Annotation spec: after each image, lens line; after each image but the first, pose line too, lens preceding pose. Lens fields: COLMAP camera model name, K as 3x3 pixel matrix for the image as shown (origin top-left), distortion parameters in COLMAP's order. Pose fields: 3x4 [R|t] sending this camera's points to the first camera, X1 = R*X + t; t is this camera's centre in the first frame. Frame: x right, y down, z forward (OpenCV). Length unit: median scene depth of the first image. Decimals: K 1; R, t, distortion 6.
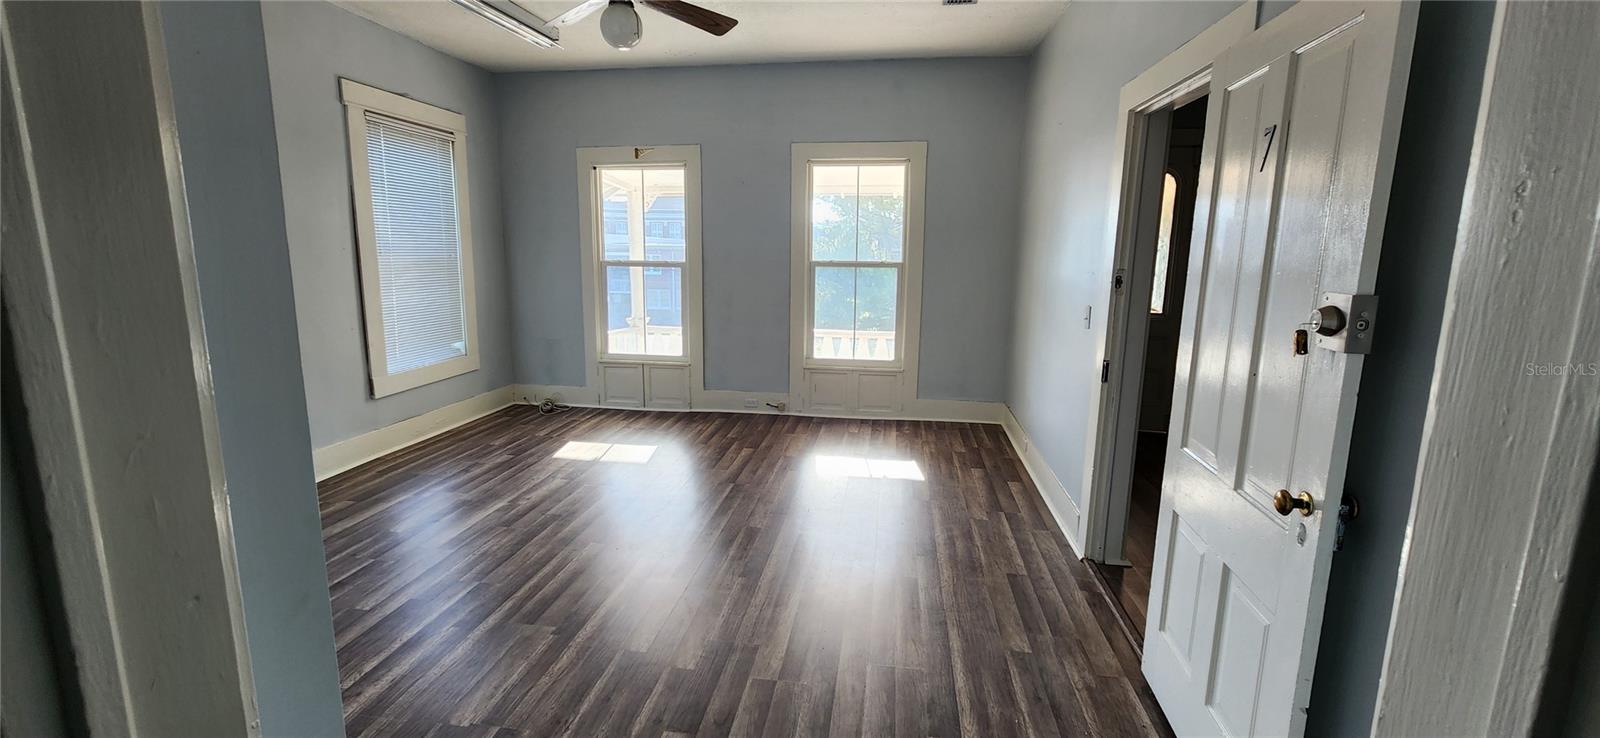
lens RADIAL K [[660.3, 0, 796.4], [0, 660.3, 361.8], [0, 0, 1]] dist [0.001738, -0.000134]
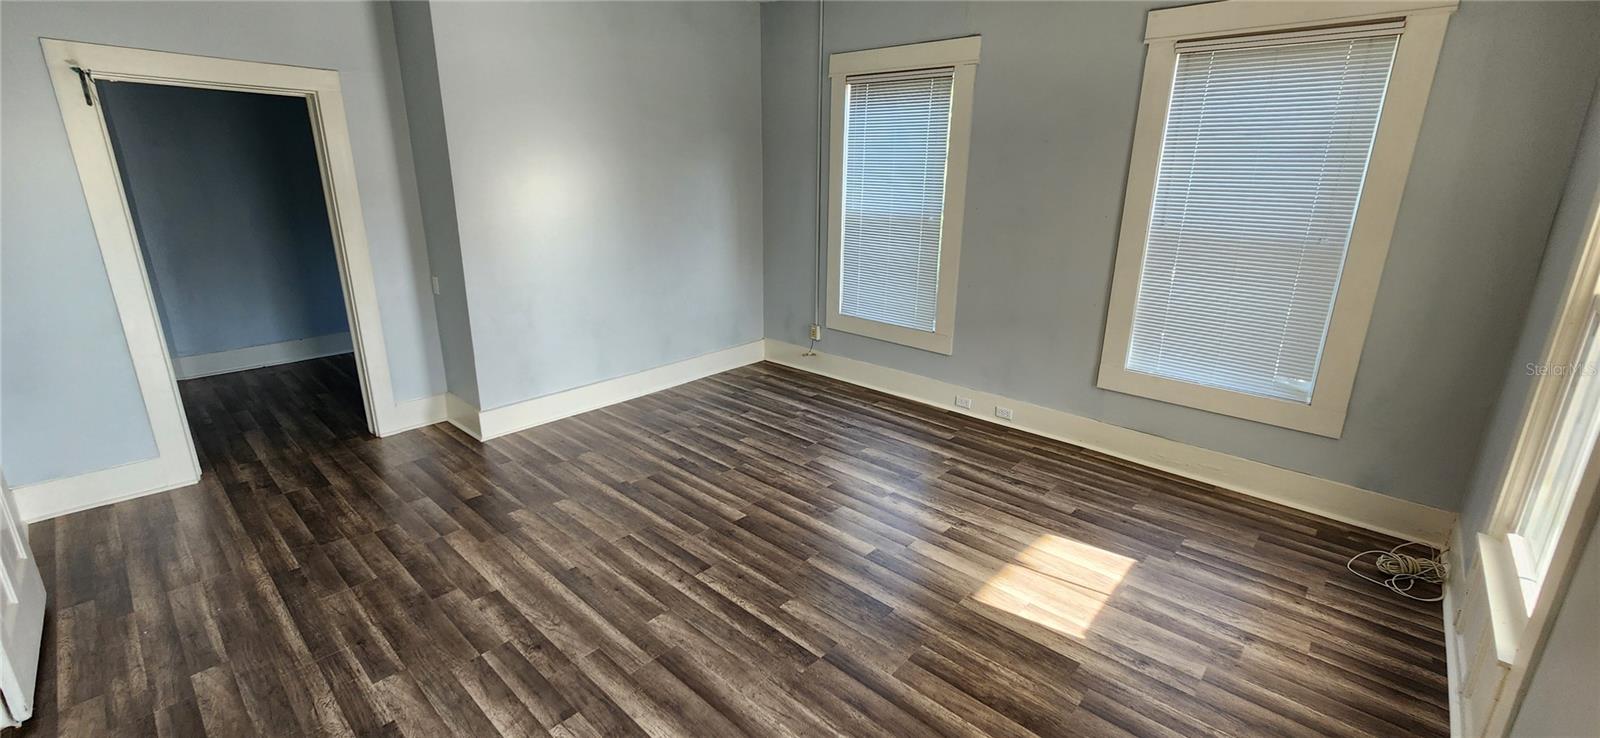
lens RADIAL K [[660.3, 0, 796.4], [0, 660.3, 361.8], [0, 0, 1]] dist [0.001738, -0.000134]
pose [[-0.560820, 0.214219, -0.799744, 0.286290], [-0.161914, 0.918919, 0.359684, -0.224196], [0.811951, 0.331208, -0.480663, 1.074199]]
